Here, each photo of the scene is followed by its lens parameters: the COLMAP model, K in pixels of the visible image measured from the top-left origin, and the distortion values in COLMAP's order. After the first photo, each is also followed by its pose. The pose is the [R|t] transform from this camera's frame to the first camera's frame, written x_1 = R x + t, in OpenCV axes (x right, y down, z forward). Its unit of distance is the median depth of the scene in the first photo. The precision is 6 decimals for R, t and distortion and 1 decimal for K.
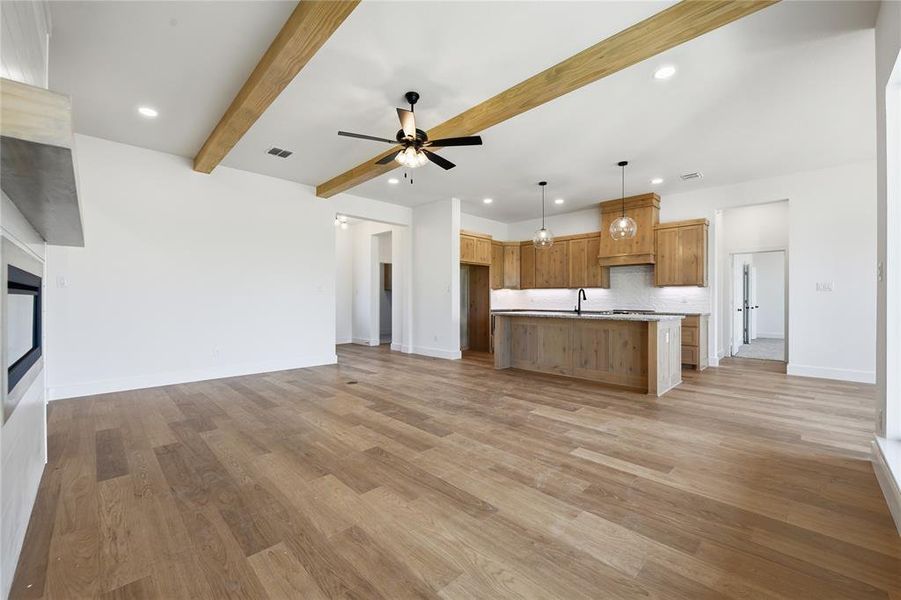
lens RADIAL K [[361.2, 0, 454.6], [0, 361.2, 299.5], [0, 0, 1]] dist [-0.009498, -0.000090]
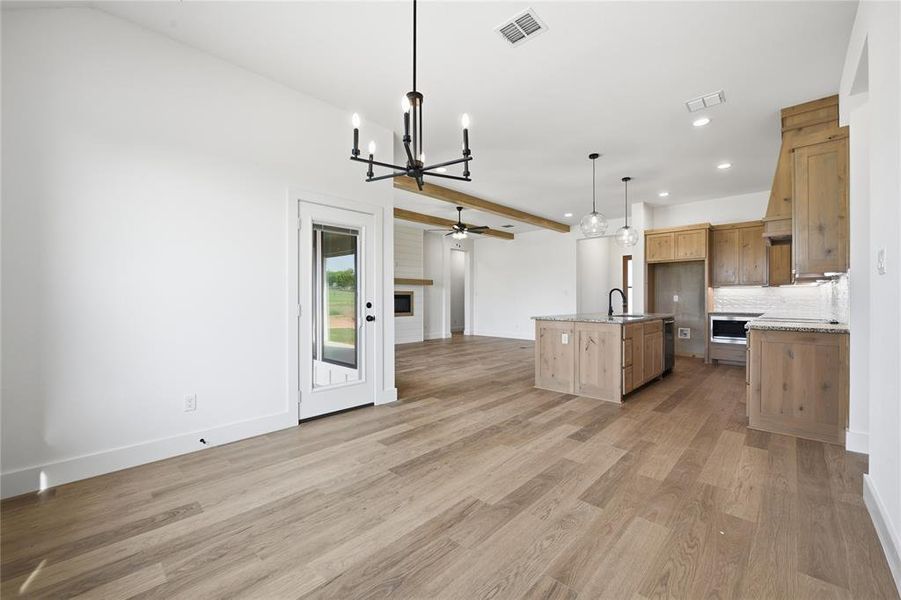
lens RADIAL K [[361.2, 0, 454.6], [0, 361.2, 299.5], [0, 0, 1]] dist [-0.009498, -0.000090]
pose [[0.029734, -0.000446, -0.999558, 1.093963], [-0.000380, 1.000000, -0.000457, -0.000087], [0.999558, 0.000393, 0.029734, 0.471075]]
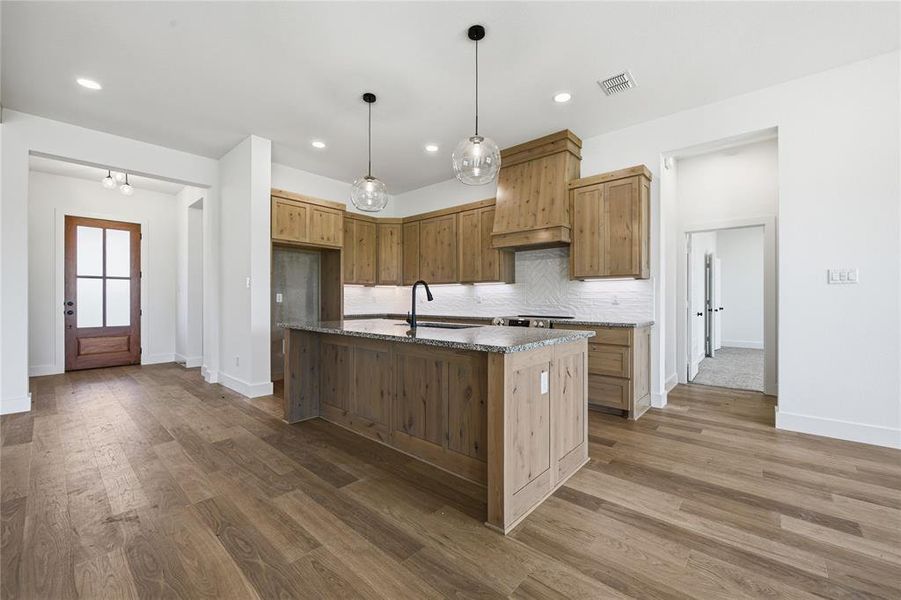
lens RADIAL K [[361.2, 0, 454.6], [0, 361.2, 299.5], [0, 0, 1]] dist [-0.009498, -0.000090]
pose [[0.997762, -0.001779, 0.066835, 0.313165], [0.001829, 0.999998, -0.000685, -0.000149], [-0.066834, 0.000806, 0.997764, 0.384979]]
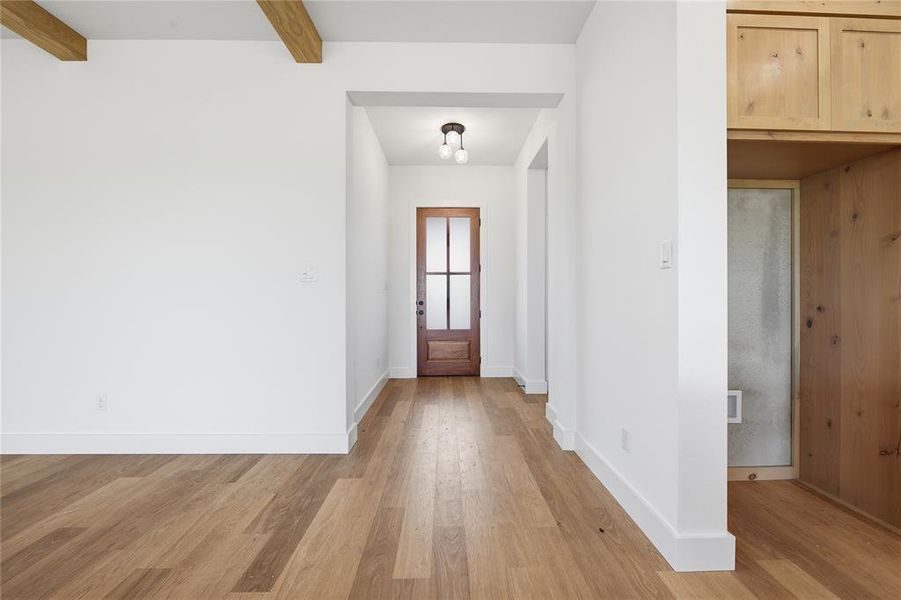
lens RADIAL K [[359.5, 0, 455.4], [0, 359.5, 299.8], [0, 0, 1]] dist [-0.009142, -0.000025]
pose [[0.724967, 0.000961, -0.688783, 0.048260], [0.001223, 0.999996, 0.002682, -0.001376], [0.688783, -0.002787, 0.724963, 0.784387]]
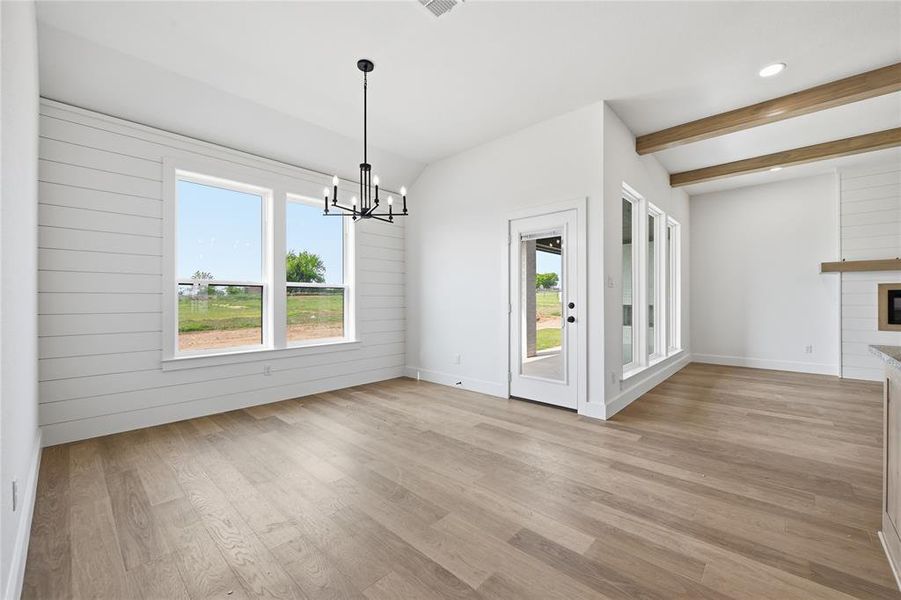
lens RADIAL K [[359.5, 0, 455.4], [0, 359.5, 299.8], [0, 0, 1]] dist [-0.009142, -0.000025]
pose [[-0.999041, 0.000802, -0.043773, 0.699853], [0.000777, 1.000000, 0.000606, -0.000377], [0.043774, 0.000572, -0.999041, 0.905484]]
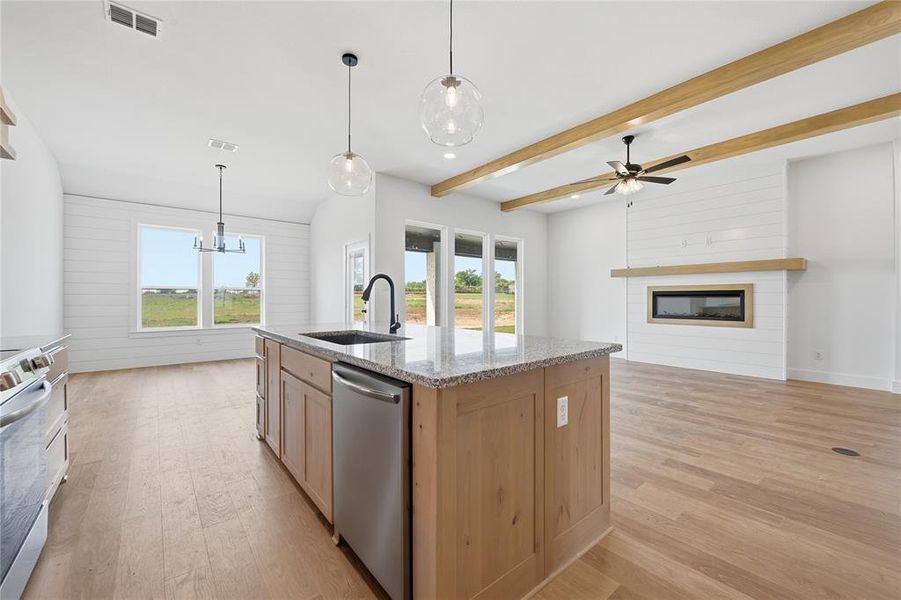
lens RADIAL K [[361.2, 0, 454.6], [0, 361.2, 299.5], [0, 0, 1]] dist [-0.009498, -0.000090]
pose [[-0.995988, -0.001664, 0.089470, 0.195869], [-0.001265, 0.999989, 0.004521, -0.001231], [-0.089477, 0.004390, -0.995979, 1.207211]]
